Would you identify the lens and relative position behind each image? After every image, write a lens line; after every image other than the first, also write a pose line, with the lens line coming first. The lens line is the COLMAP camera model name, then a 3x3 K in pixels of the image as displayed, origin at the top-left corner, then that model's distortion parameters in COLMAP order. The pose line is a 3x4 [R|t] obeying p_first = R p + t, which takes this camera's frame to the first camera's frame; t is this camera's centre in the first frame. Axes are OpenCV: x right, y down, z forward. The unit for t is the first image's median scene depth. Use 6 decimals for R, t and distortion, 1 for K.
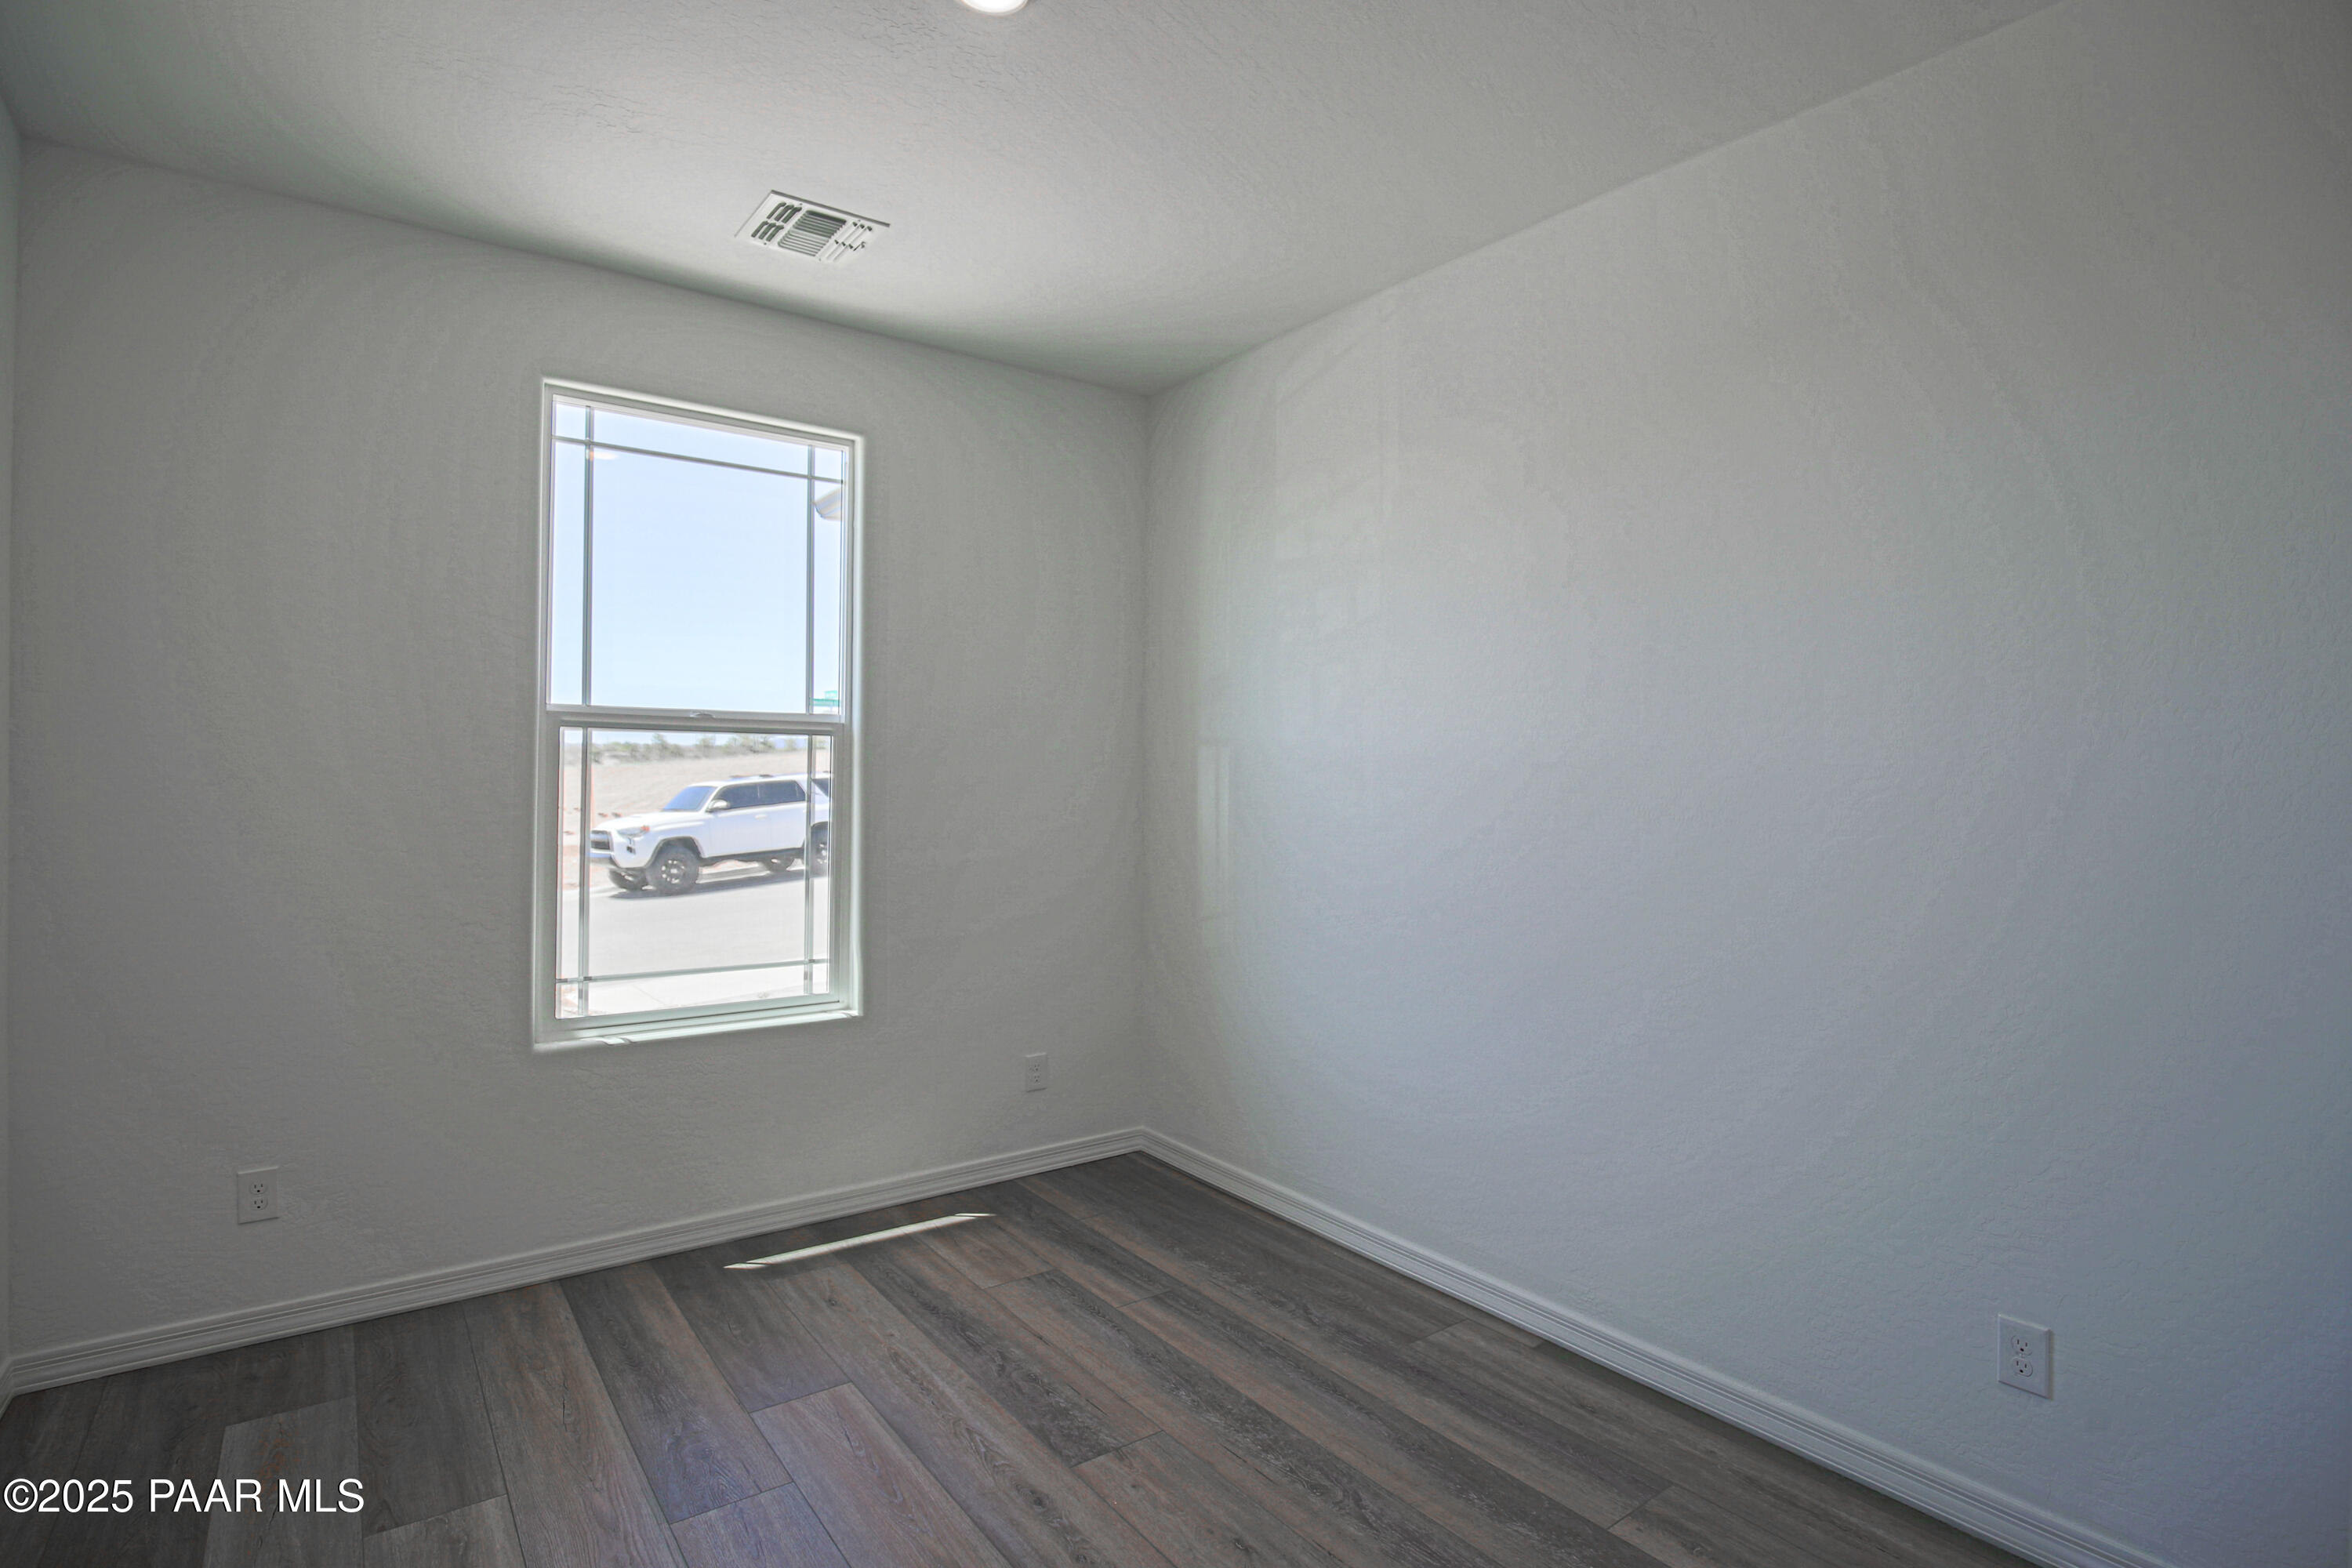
lens RADIAL K [[1142.2, 0, 1187.8], [0, 1142.2, 770.0], [0, 0, 1]] dist [-0.033372, 0.001436]
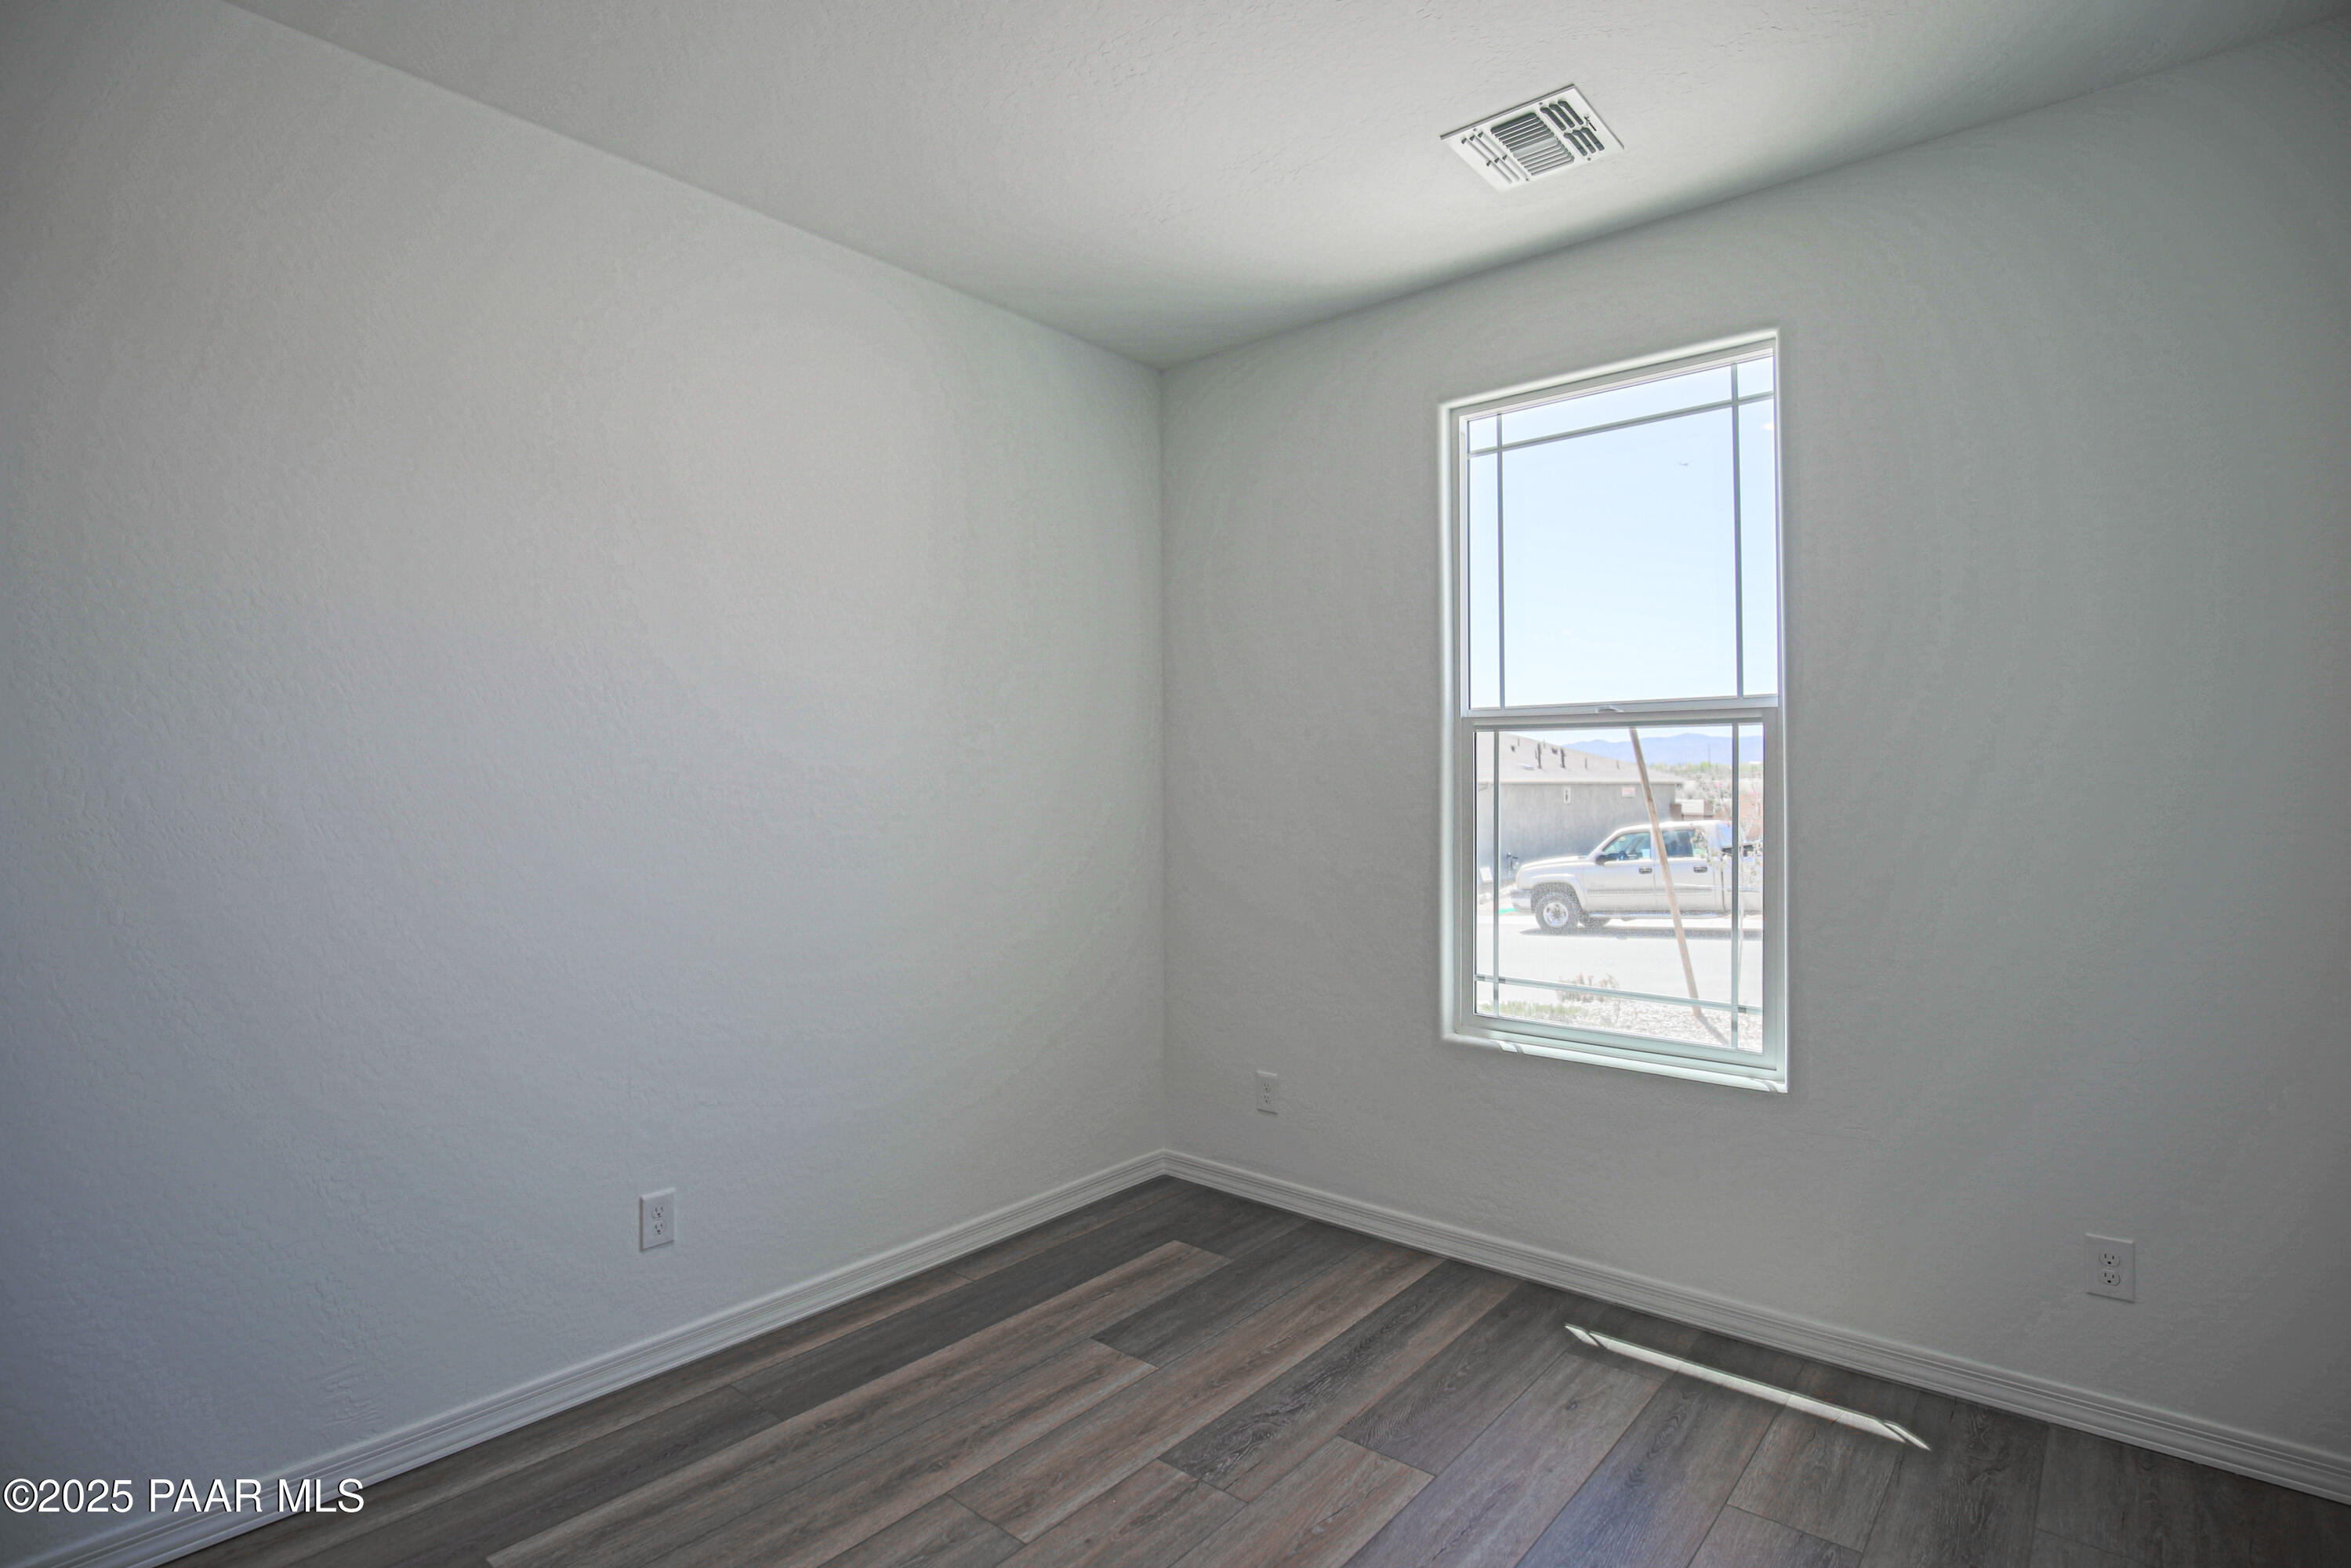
lens RADIAL K [[1157.1, 0, 1156.3], [0, 1157.1, 779.2], [0, 0, 1]] dist [-0.032236, -0.000096]
pose [[0.213517, -0.011526, -0.976871, 0.411768], [0.008645, 0.999914, -0.009908, 0.013767], [0.976901, -0.006330, 0.213598, 0.483192]]
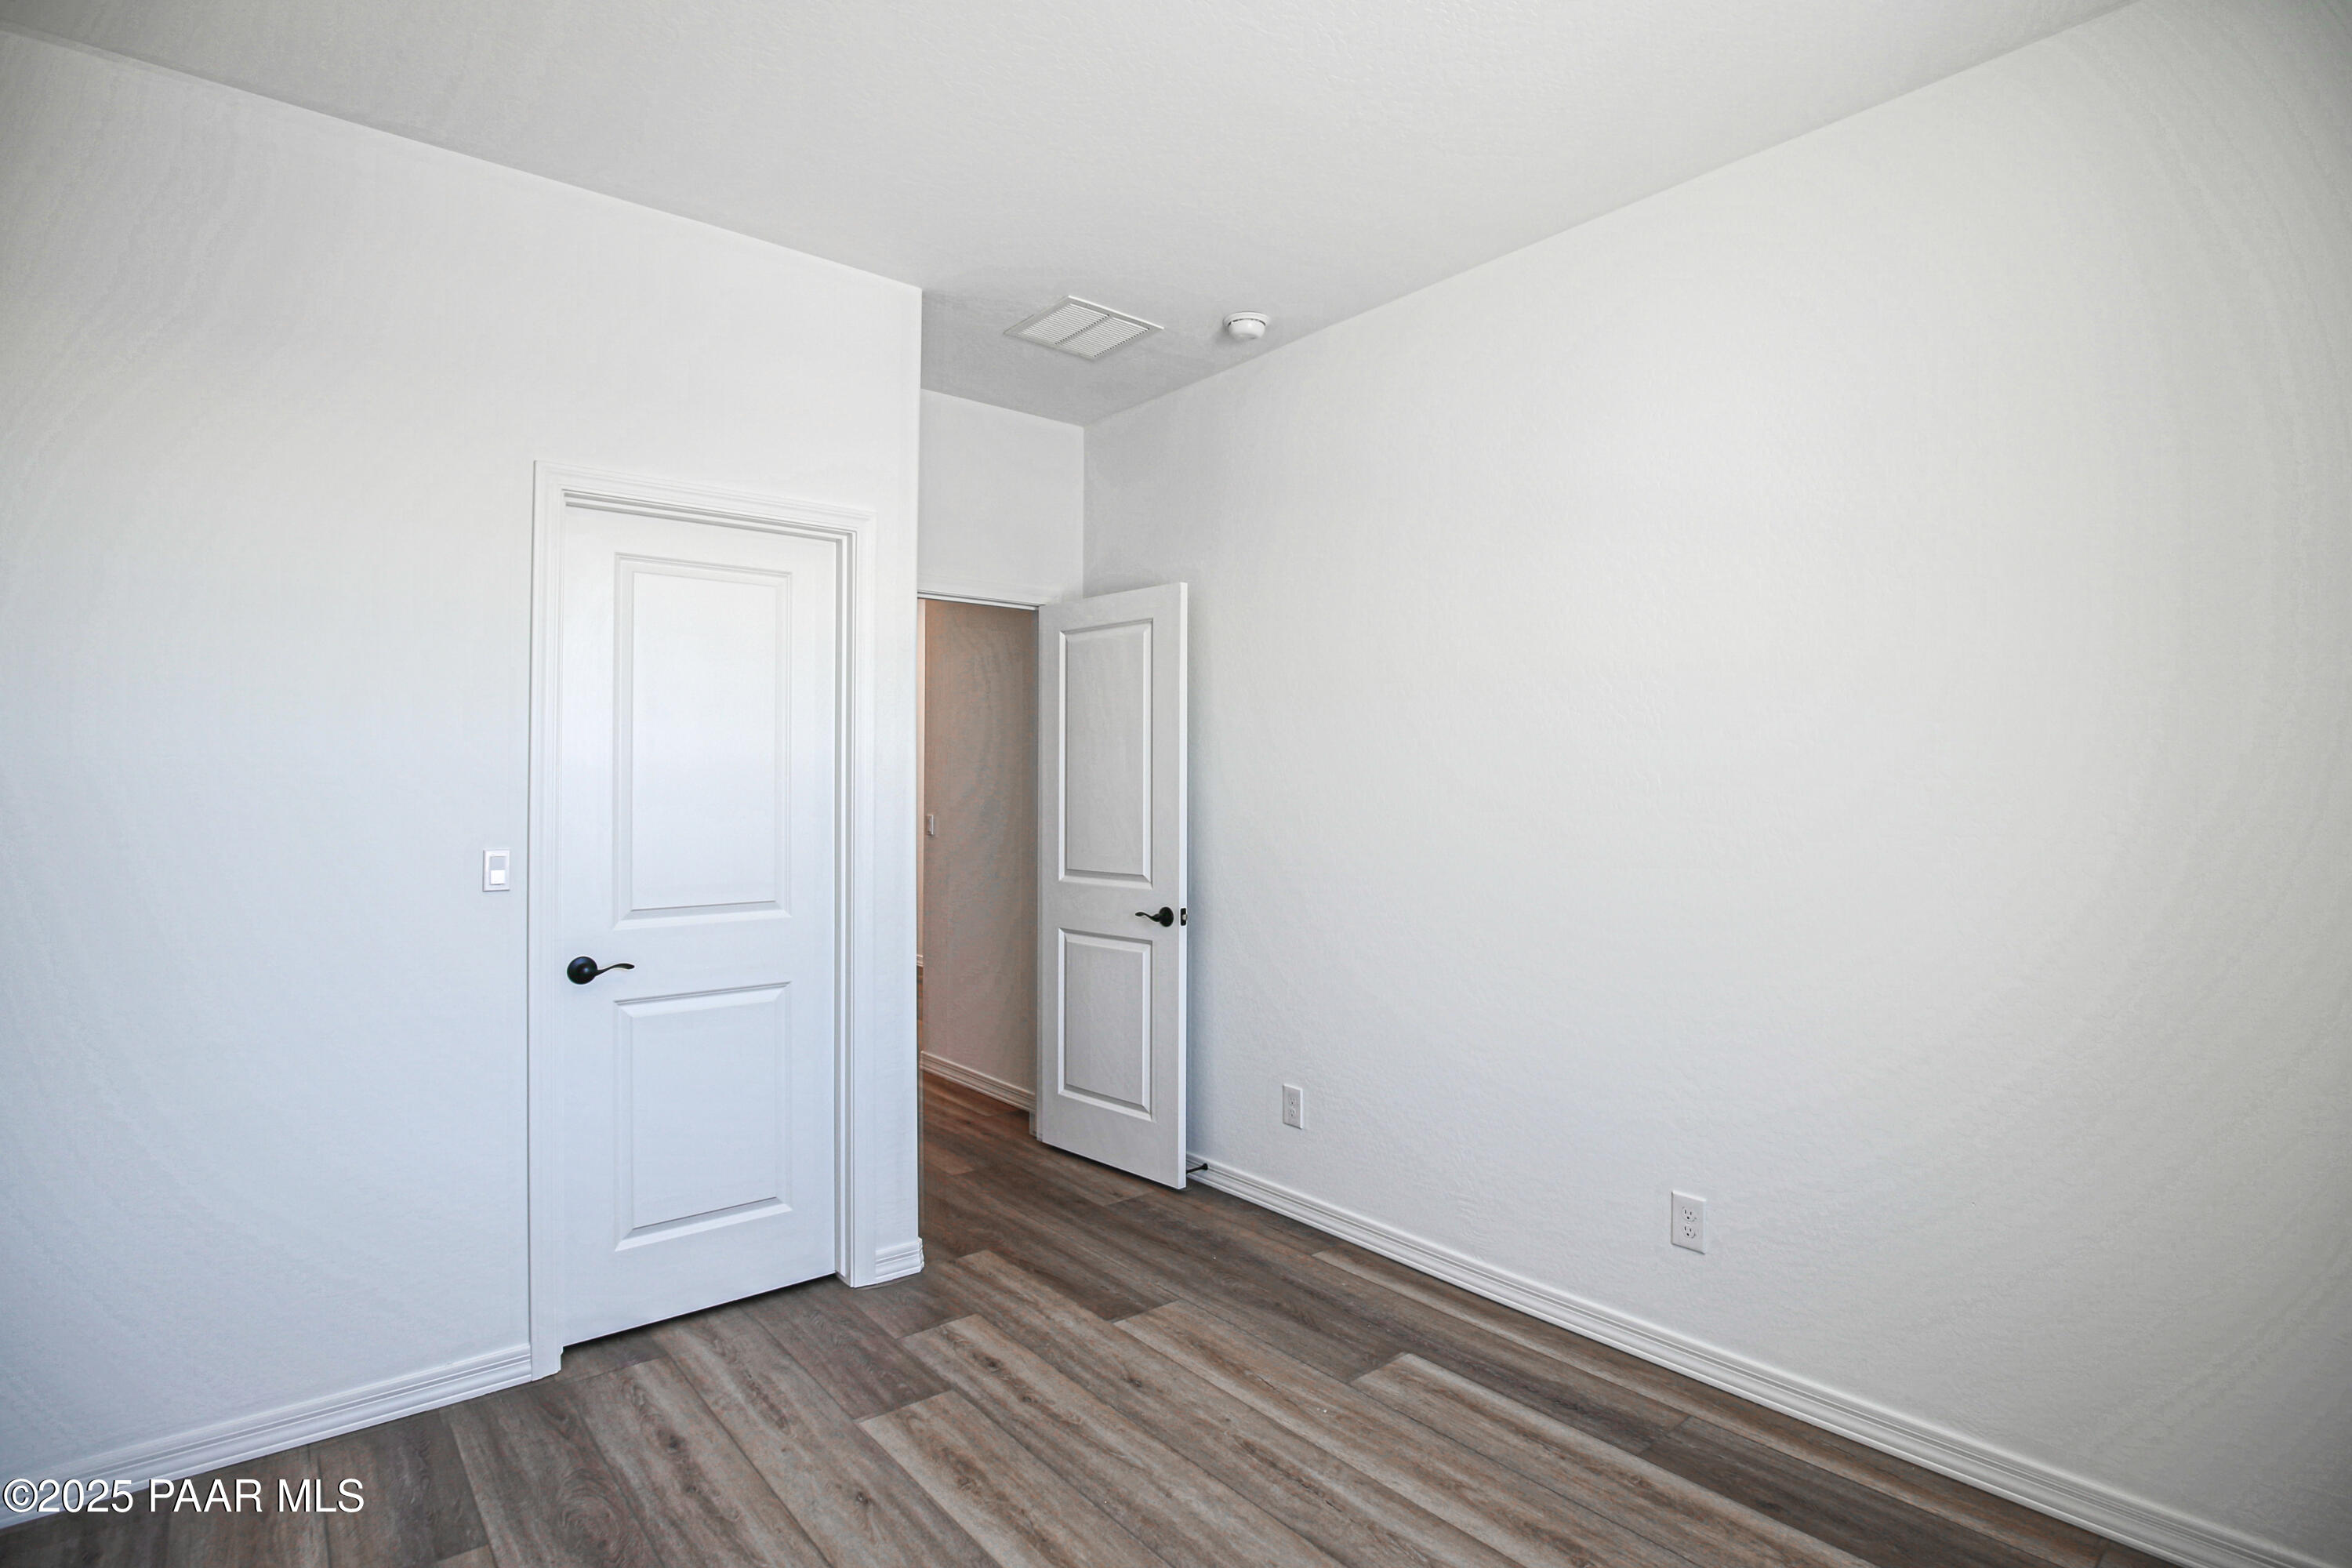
lens RADIAL K [[1140.4, 0, 1184.0], [0, 1140.4, 775.6], [0, 0, 1]] dist [-0.037229, 0.005629]
pose [[-0.998314, -0.008179, -0.057471, -0.496495], [-0.007147, 0.999810, -0.018151, 0.015160], [0.057608, -0.017709, -0.998182, 1.680687]]
